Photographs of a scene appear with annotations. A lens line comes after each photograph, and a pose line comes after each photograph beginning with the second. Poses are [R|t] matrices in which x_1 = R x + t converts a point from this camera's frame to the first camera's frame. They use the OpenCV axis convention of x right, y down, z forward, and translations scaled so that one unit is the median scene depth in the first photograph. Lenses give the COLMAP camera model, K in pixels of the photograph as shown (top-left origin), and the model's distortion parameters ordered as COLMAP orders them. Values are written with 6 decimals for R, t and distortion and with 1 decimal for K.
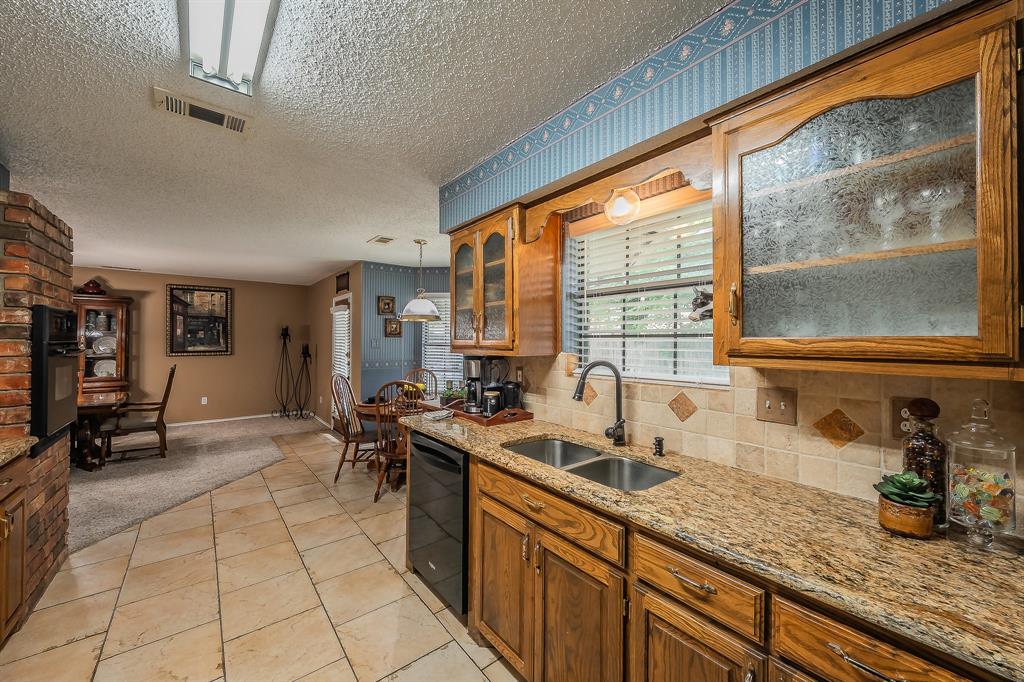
lens RADIAL K [[412.8, 0, 514.7], [0, 412.8, 338.4], [0, 0, 1]] dist [-0.000531, 0.000305]
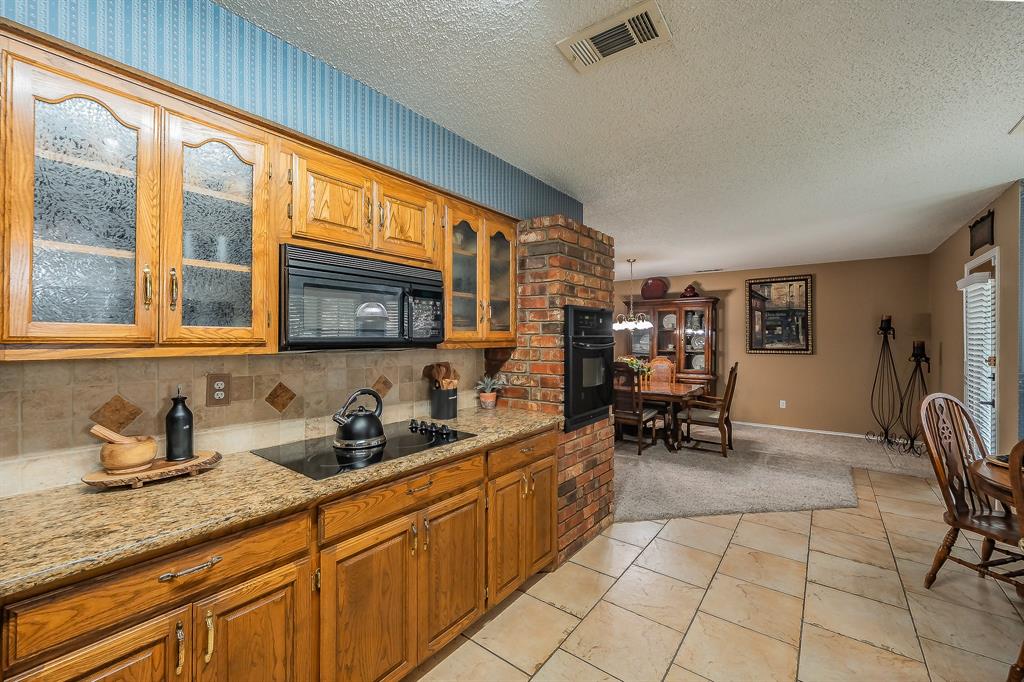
lens RADIAL K [[412.8, 0, 514.7], [0, 412.8, 338.4], [0, 0, 1]] dist [-0.000531, 0.000305]
pose [[0.231414, -0.003494, -0.972849, -0.014741], [0.005646, 0.999982, -0.002249, 0.007691], [0.972839, -0.004972, 0.231429, 0.262694]]
